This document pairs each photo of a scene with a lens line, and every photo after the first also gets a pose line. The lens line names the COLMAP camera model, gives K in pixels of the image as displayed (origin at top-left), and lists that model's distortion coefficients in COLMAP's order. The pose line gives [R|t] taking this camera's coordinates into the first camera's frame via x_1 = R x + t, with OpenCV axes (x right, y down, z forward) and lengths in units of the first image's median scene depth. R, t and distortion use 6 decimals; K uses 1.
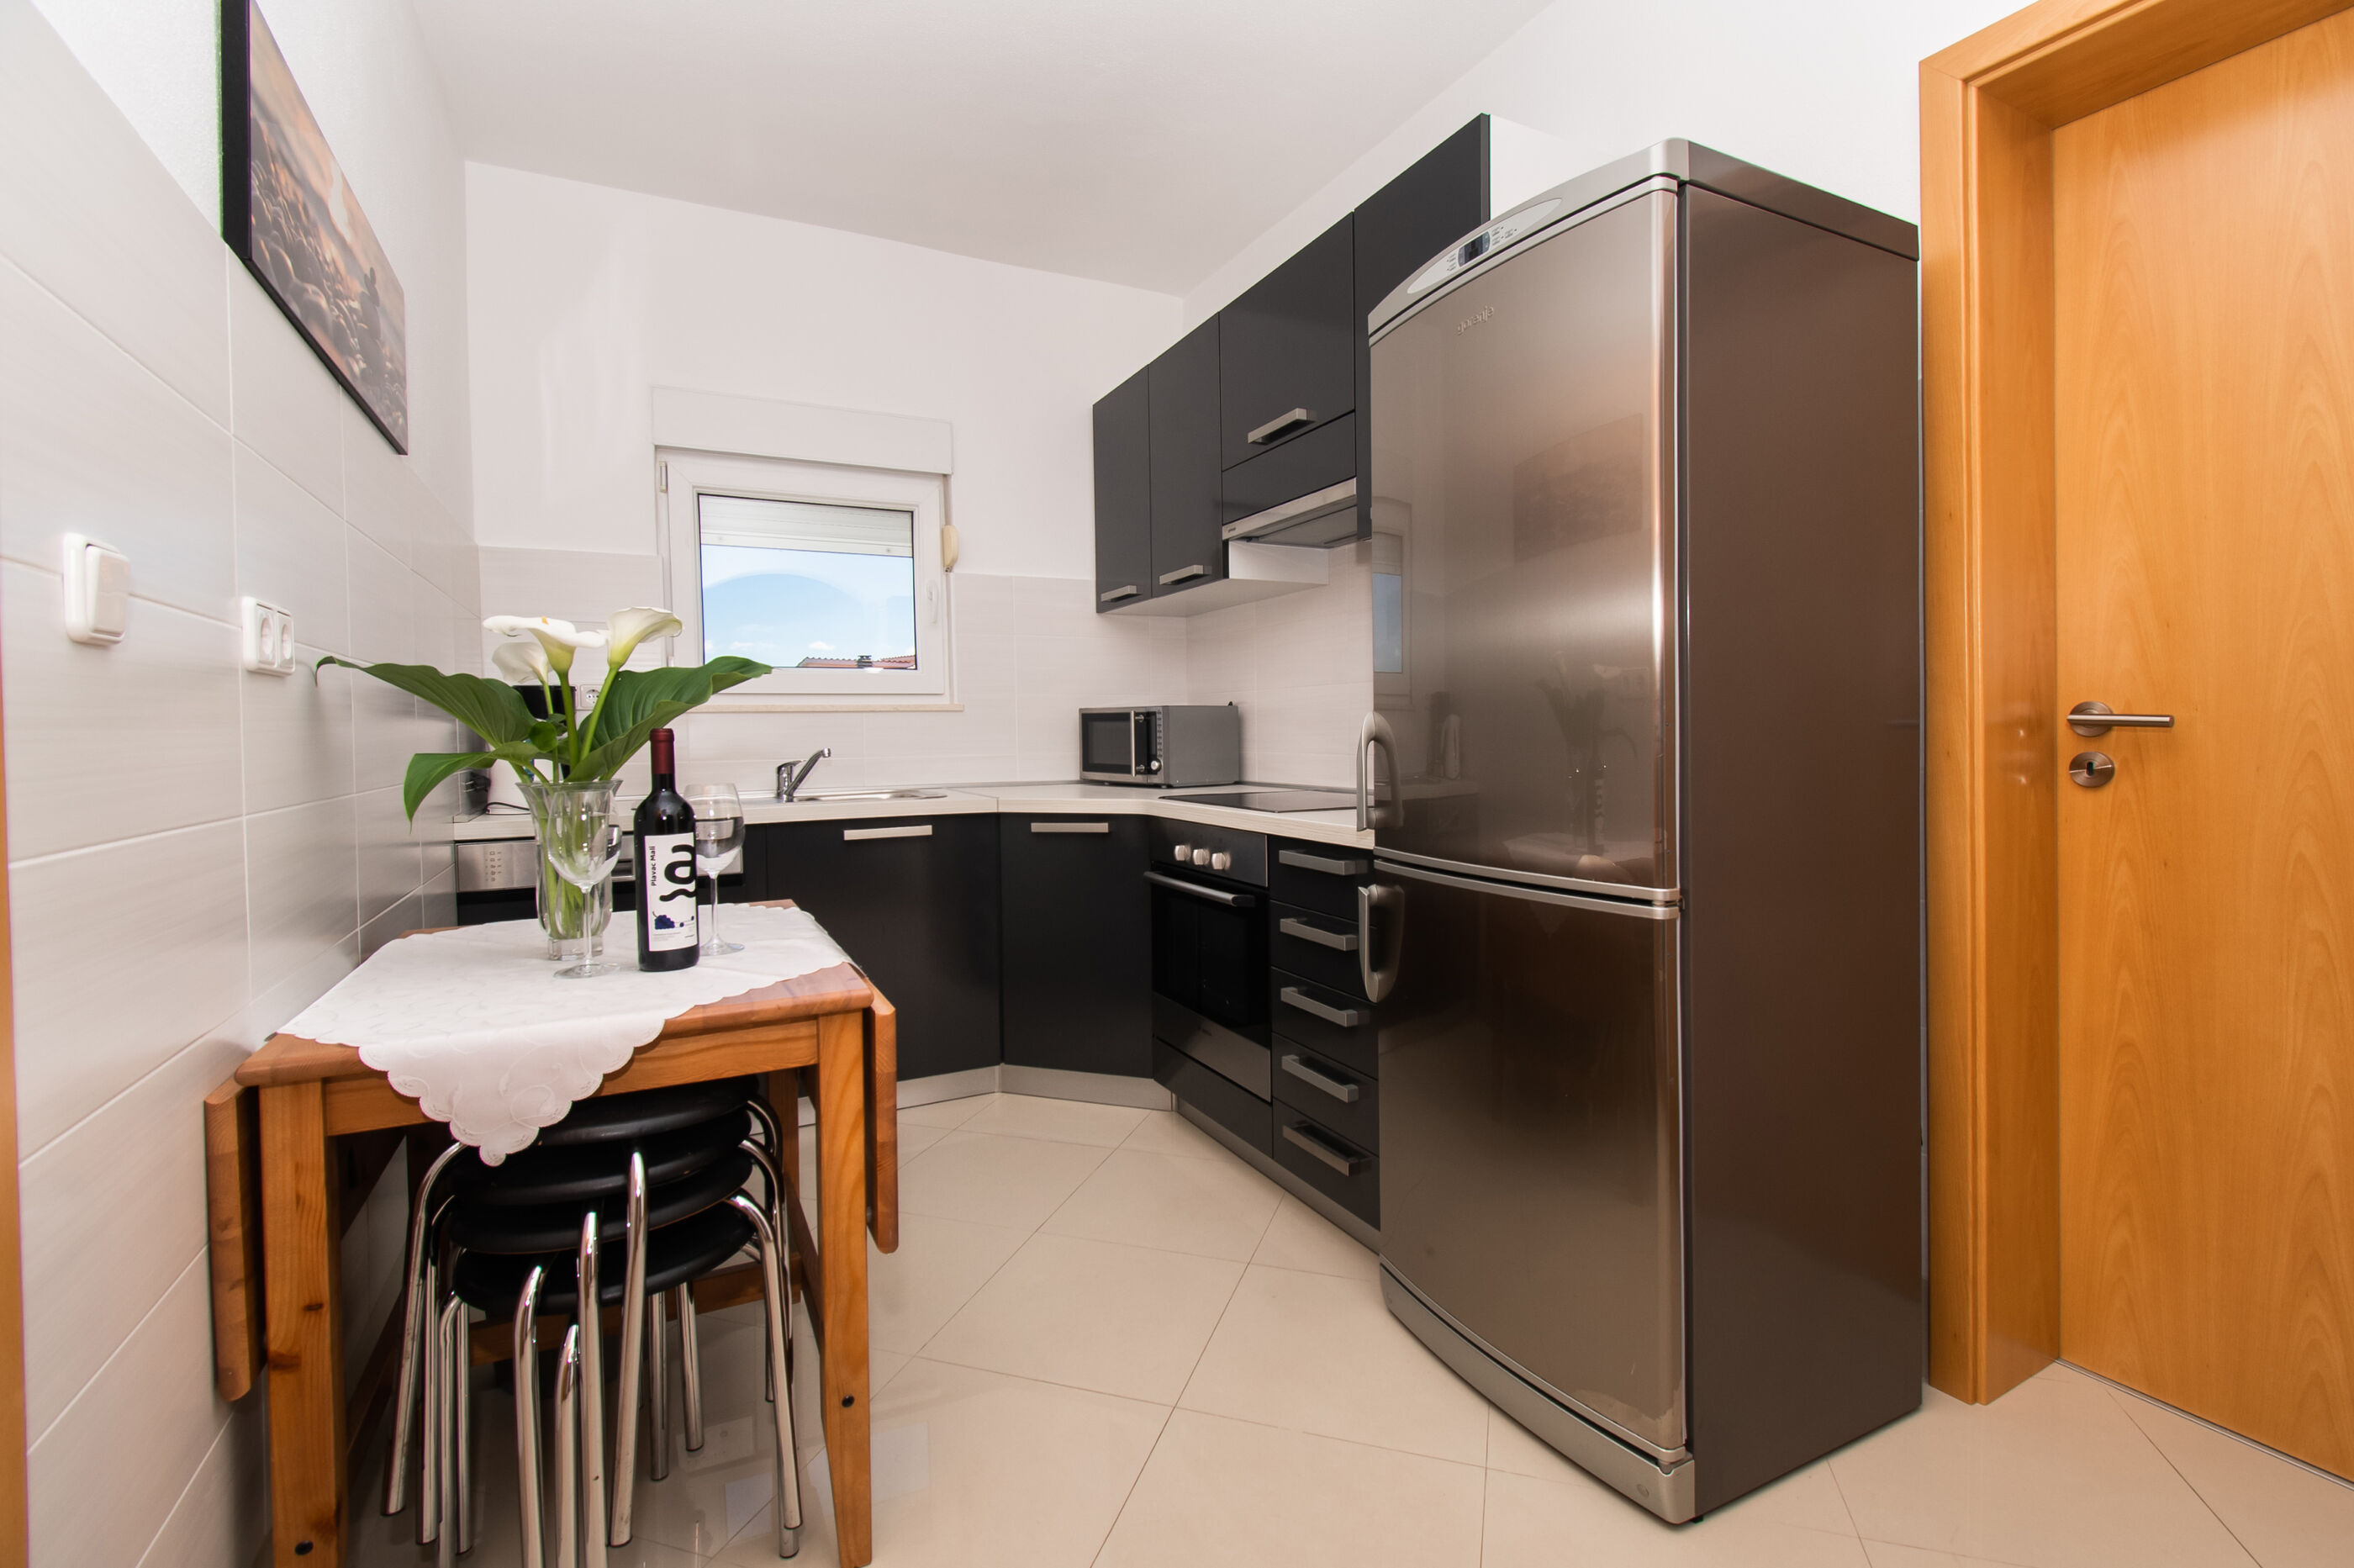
lens RADIAL K [[1044.4, 0, 1177.0], [0, 1044.4, 784.0], [0, 0, 1]] dist [0.001822, -0.012895]
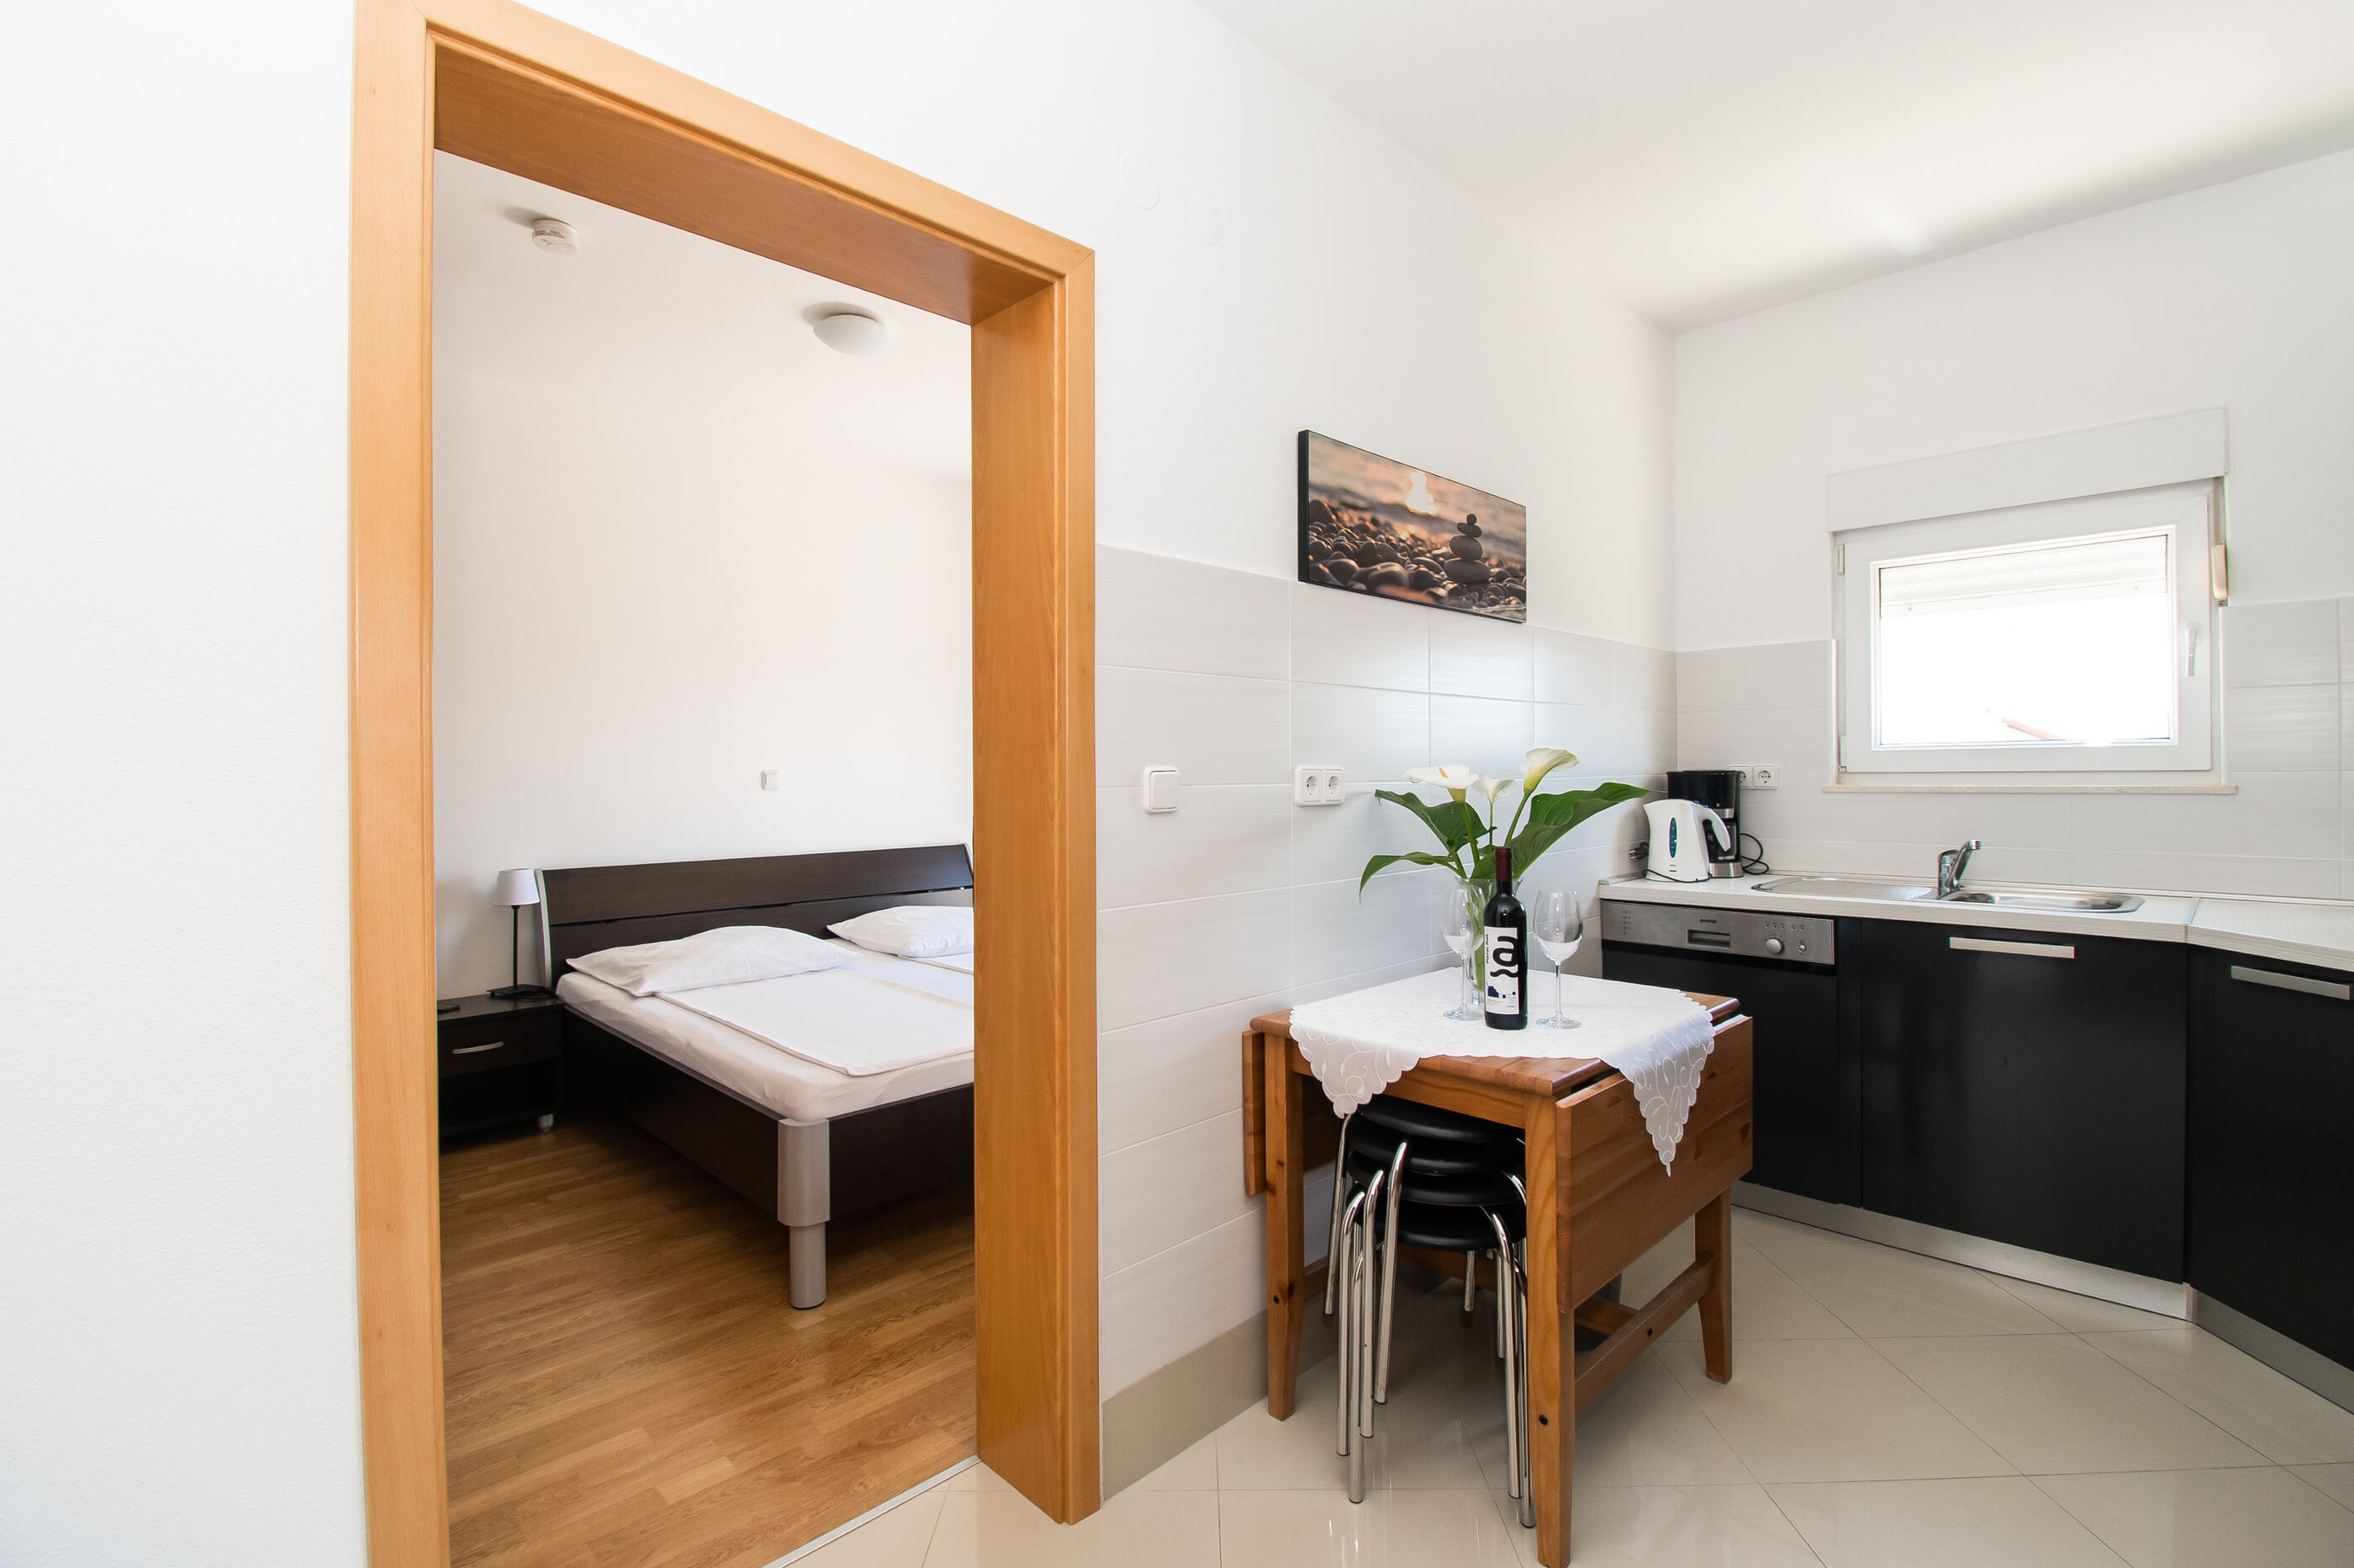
lens RADIAL K [[1061.6, 0, 1178.6], [0, 1061.6, 771.5], [0, 0, 1]] dist [-0.003505, -0.013389]
pose [[0.301734, 0.008733, -0.953352, 0.678167], [-0.044958, 0.998976, -0.005078, -0.124492], [0.952332, 0.044393, 0.301817, 0.187130]]
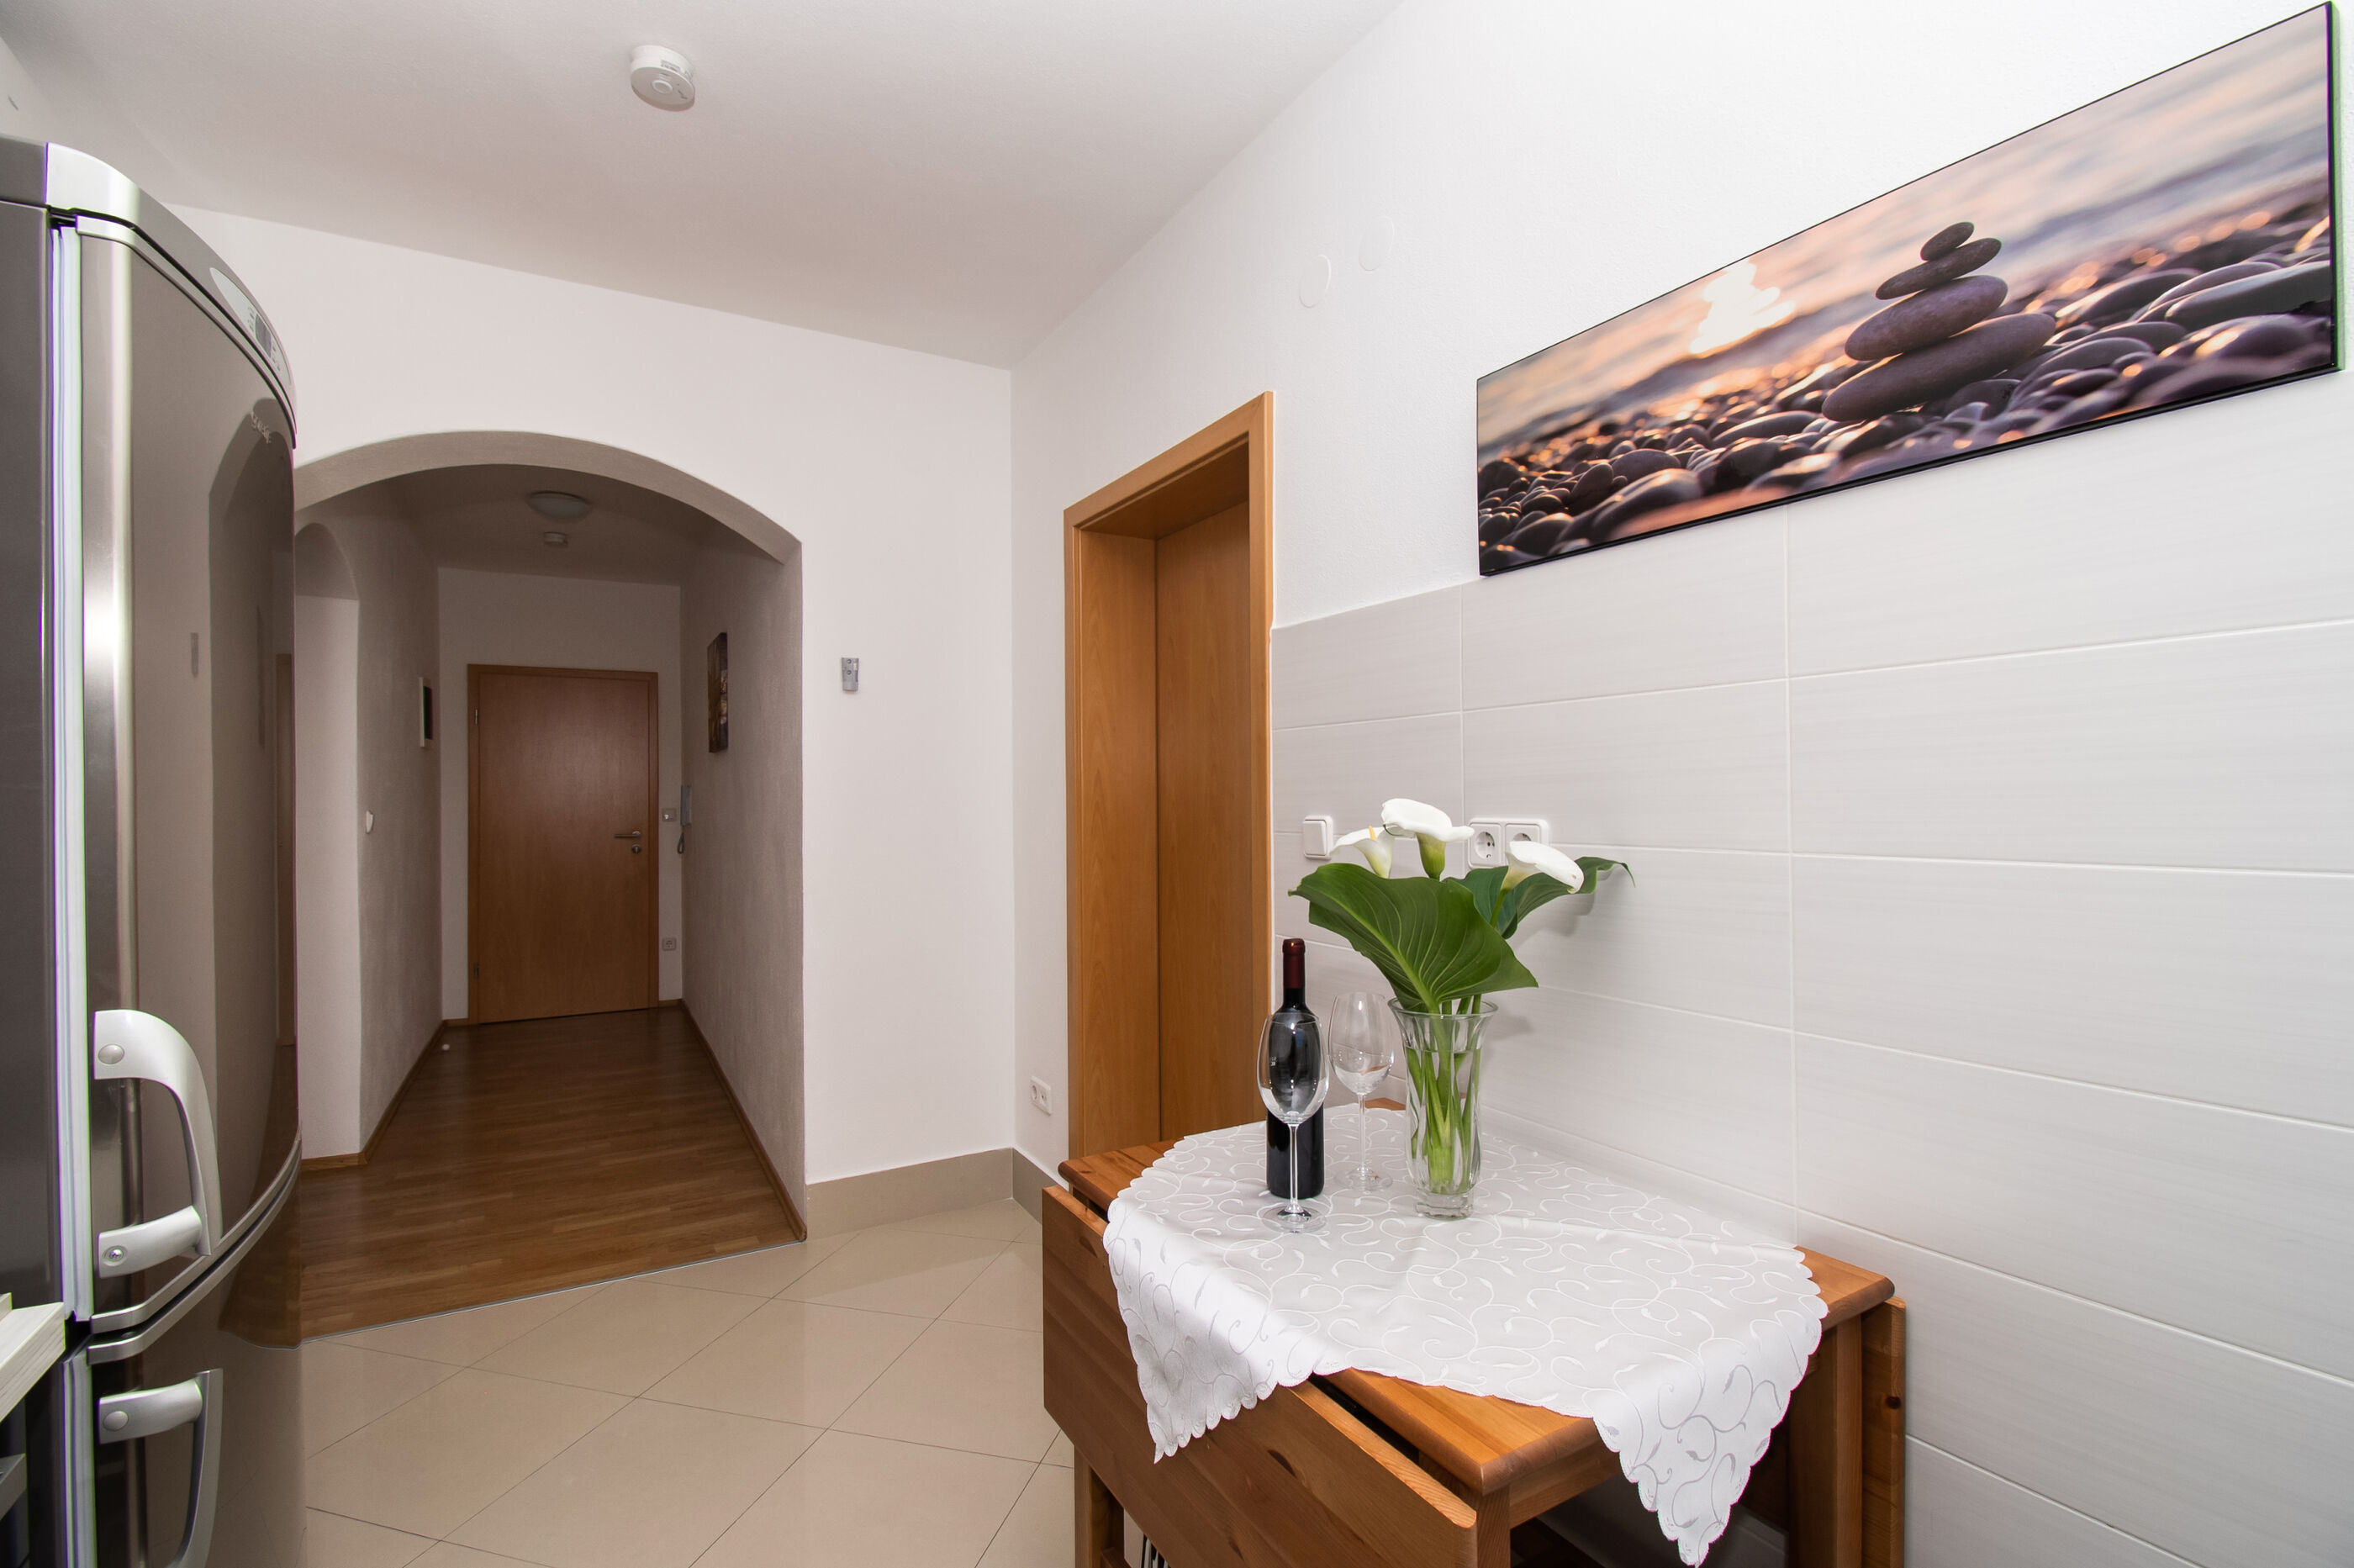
lens RADIAL K [[1061.6, 0, 1178.6], [0, 1061.6, 771.5], [0, 0, 1]] dist [-0.003505, -0.013389]
pose [[-0.997879, 0.005917, -0.064829, -0.336254], [0.004840, 0.999848, 0.016752, -0.224532], [0.064918, 0.016403, -0.997756, 1.974148]]
